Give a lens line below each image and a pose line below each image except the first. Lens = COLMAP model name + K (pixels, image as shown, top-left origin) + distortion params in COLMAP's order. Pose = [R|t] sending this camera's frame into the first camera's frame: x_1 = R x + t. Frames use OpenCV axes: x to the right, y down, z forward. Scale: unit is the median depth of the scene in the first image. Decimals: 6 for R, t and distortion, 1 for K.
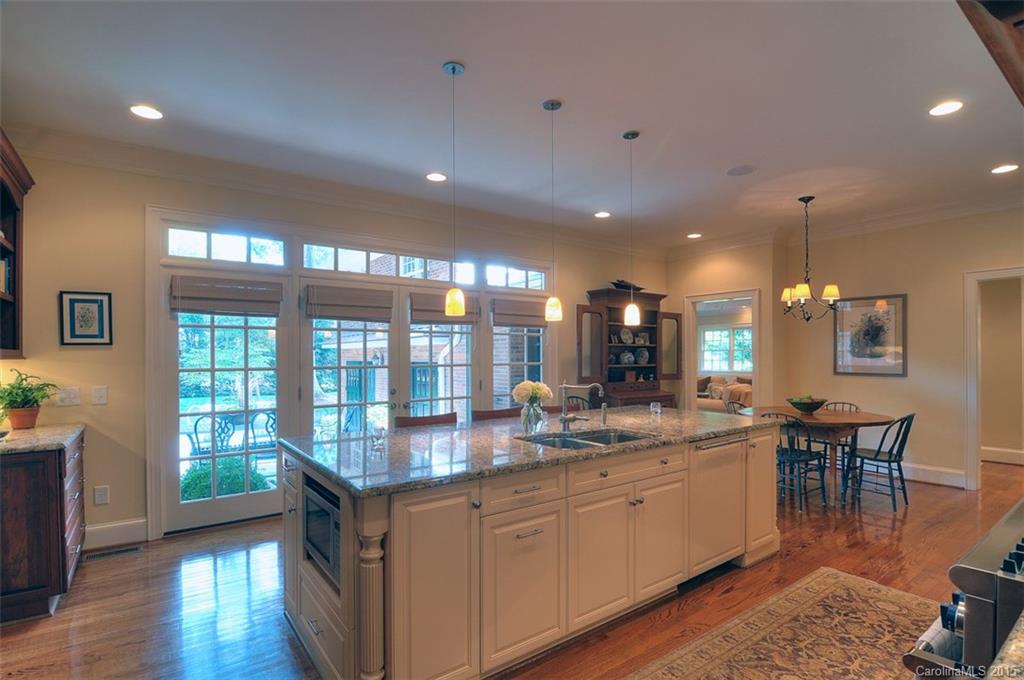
lens RADIAL K [[506.7, 0, 512.8], [0, 506.7, 358.3], [0, 0, 1]] dist [-0.023583, -0.000326]
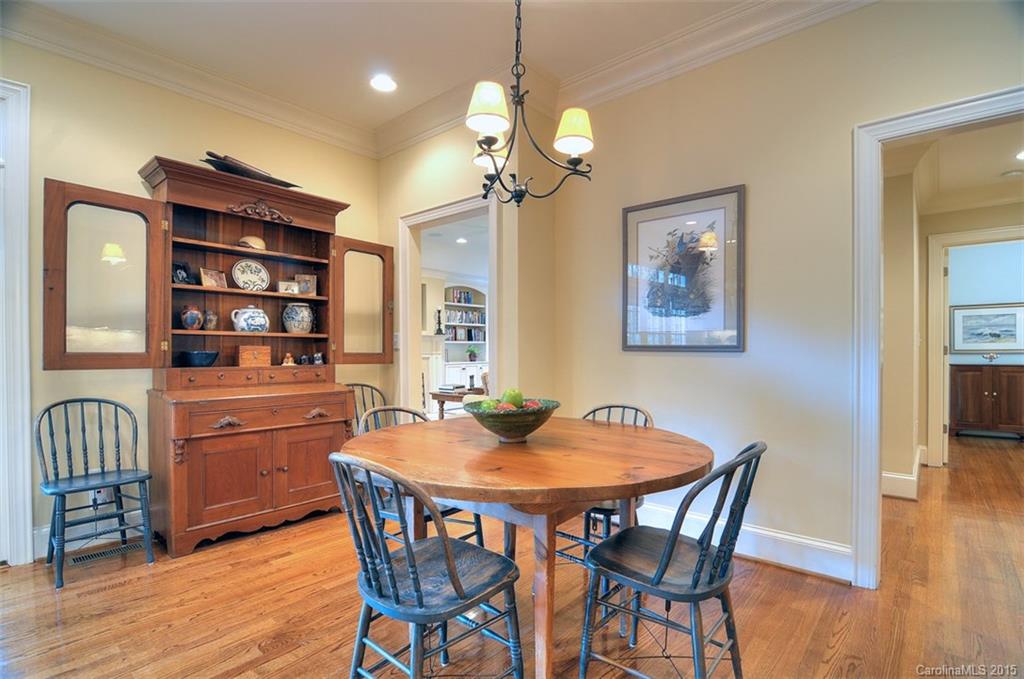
lens RADIAL K [[492.6, 0, 517.3], [0, 492.6, 354.3], [0, 0, 1]] dist [-0.002088, -0.013576]
pose [[0.972899, 0.002790, 0.231213, 0.412184], [-0.003694, 0.999987, 0.003477, 0.035334], [-0.231200, -0.004236, 0.972897, 0.520526]]
